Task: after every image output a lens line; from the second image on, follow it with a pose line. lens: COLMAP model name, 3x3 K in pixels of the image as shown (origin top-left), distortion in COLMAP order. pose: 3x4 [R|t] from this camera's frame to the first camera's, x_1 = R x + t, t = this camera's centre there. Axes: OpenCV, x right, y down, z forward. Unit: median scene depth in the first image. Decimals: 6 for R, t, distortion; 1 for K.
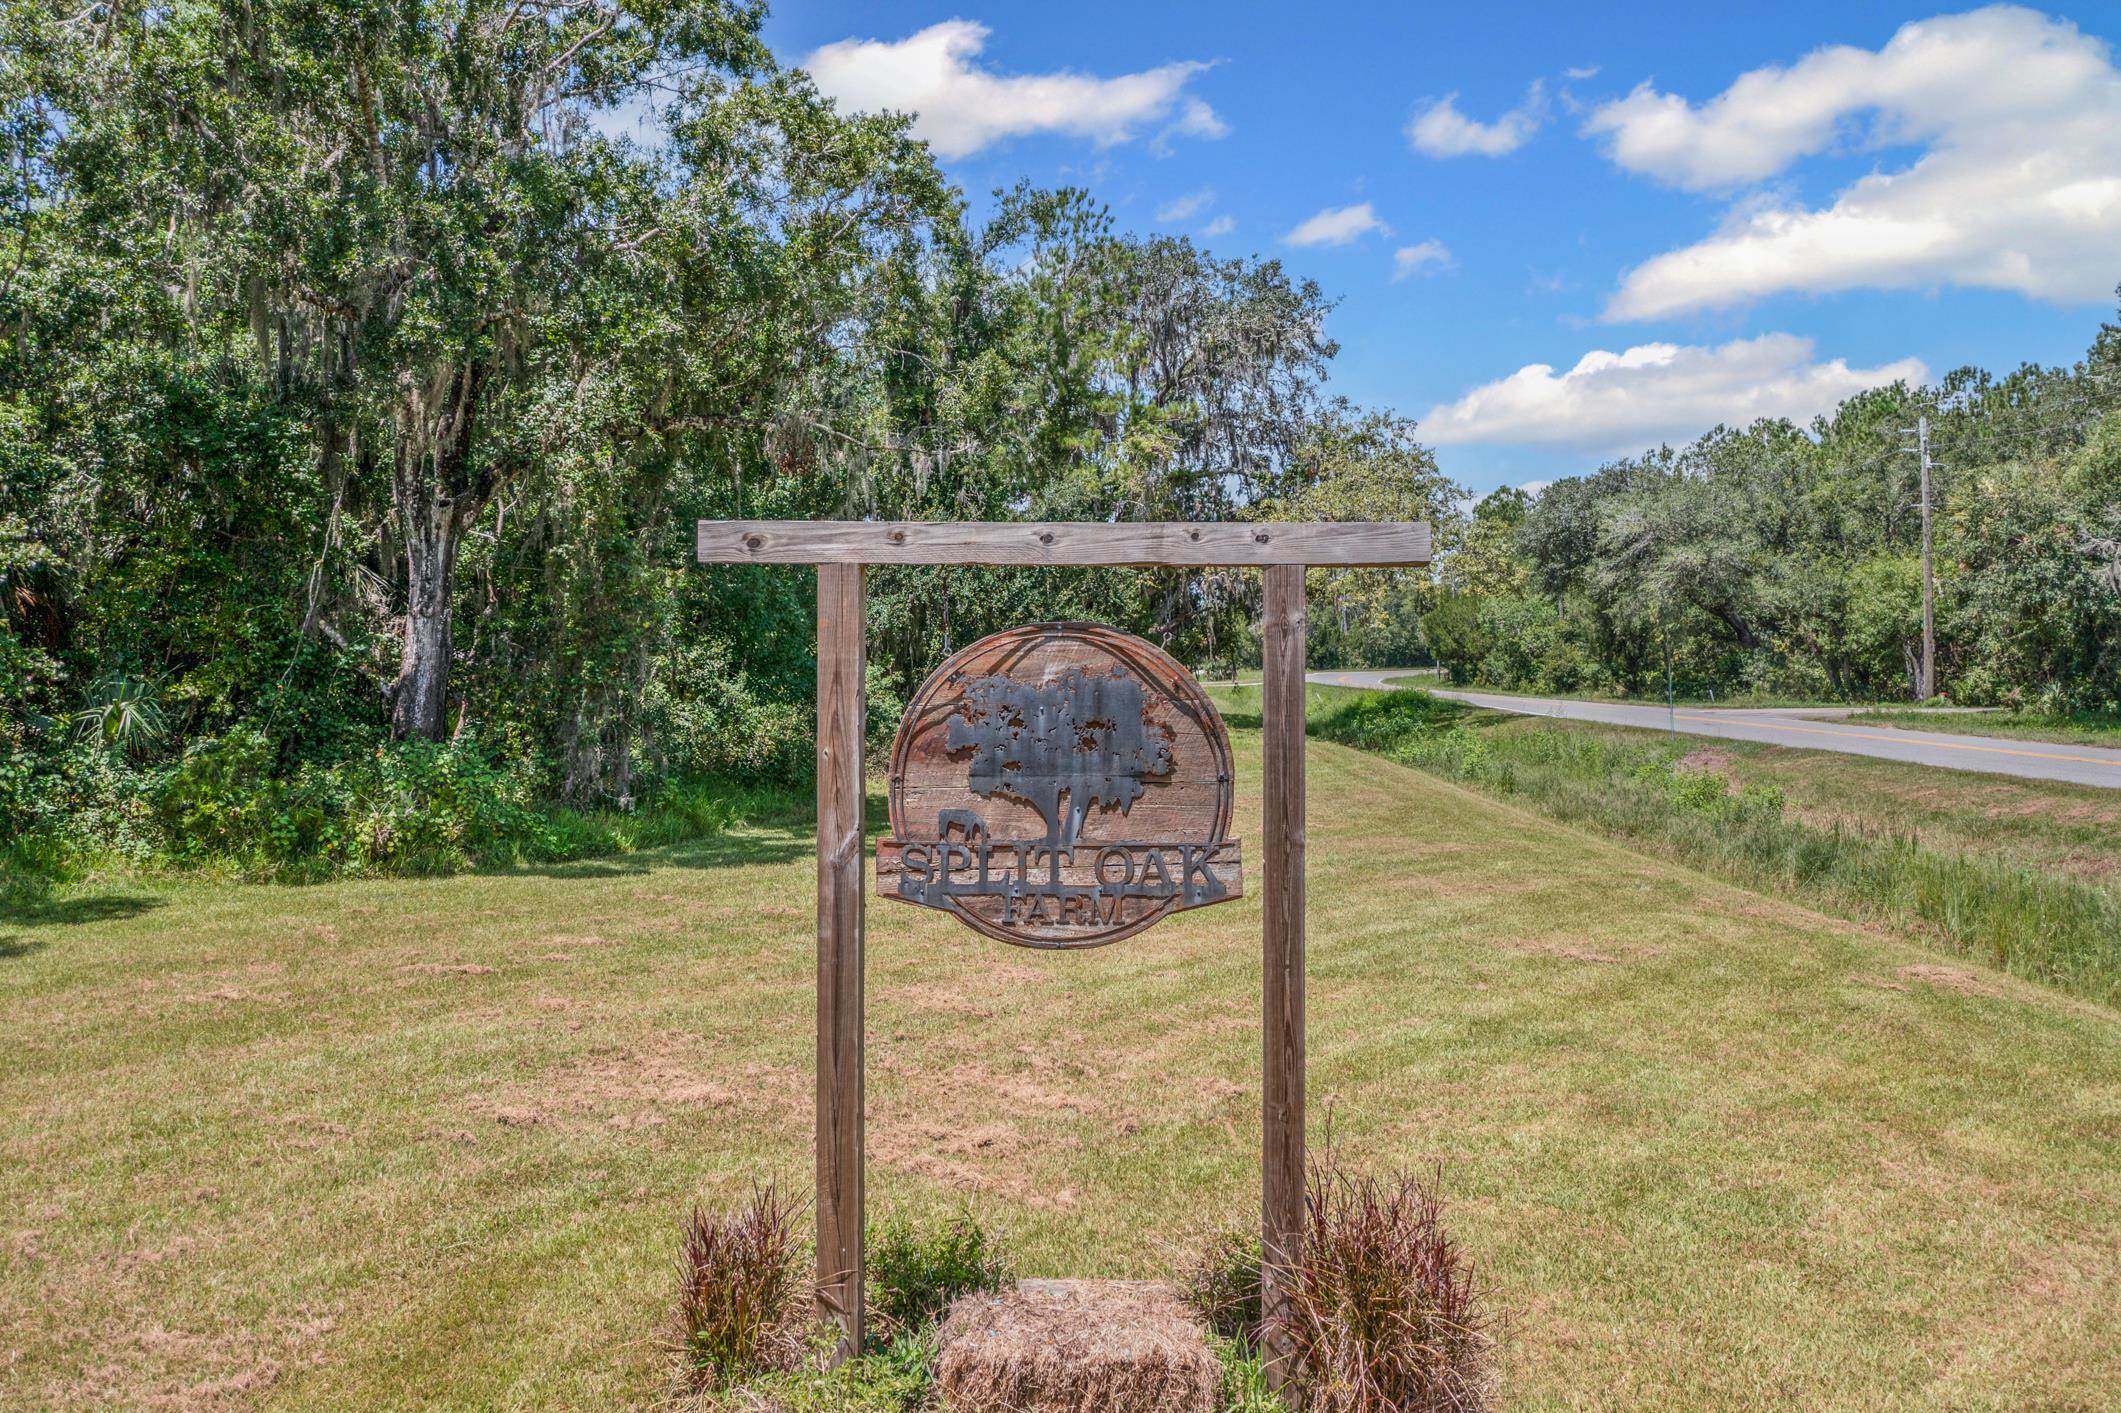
lens RADIAL K [[1711.8, 0, 1069.4], [0, 1711.8, 693.2], [0, 0, 1]] dist [0.023577, -0.008400]
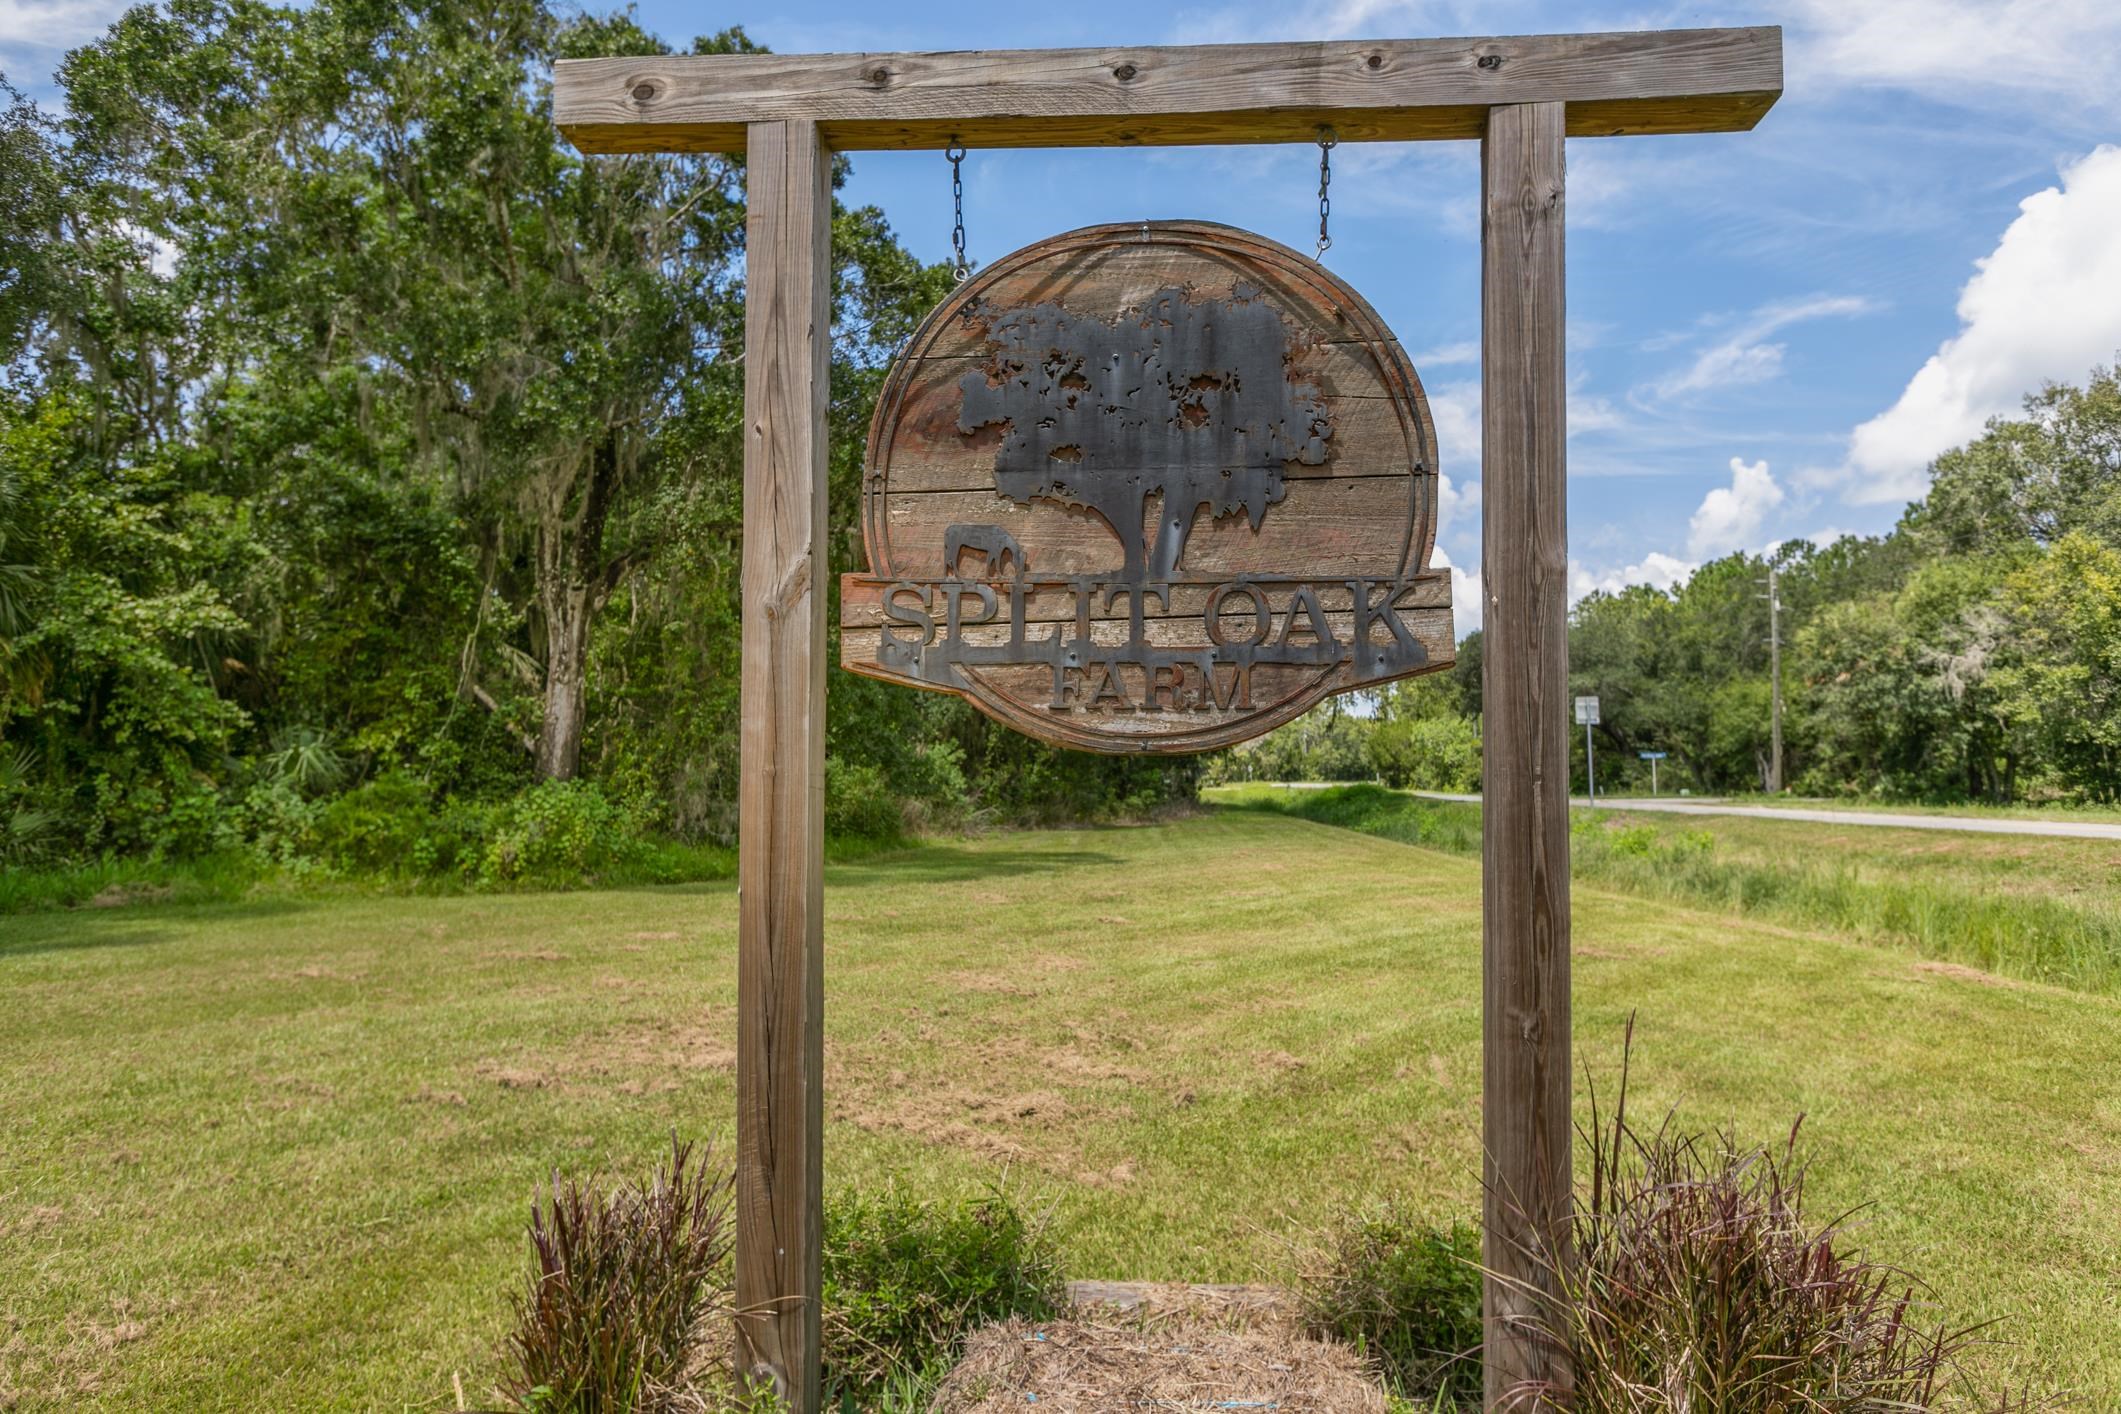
lens RADIAL K [[1450.8, 0, 1058.9], [0, 1450.8, 756.8], [0, 0, 1]] dist [0.008006, 0.003078]
pose [[0.999524, 0.002523, -0.030750, -0.010129], [-0.002401, 0.999989, 0.004013, 0.074274], [0.030760, -0.003937, 0.999519, 0.246412]]
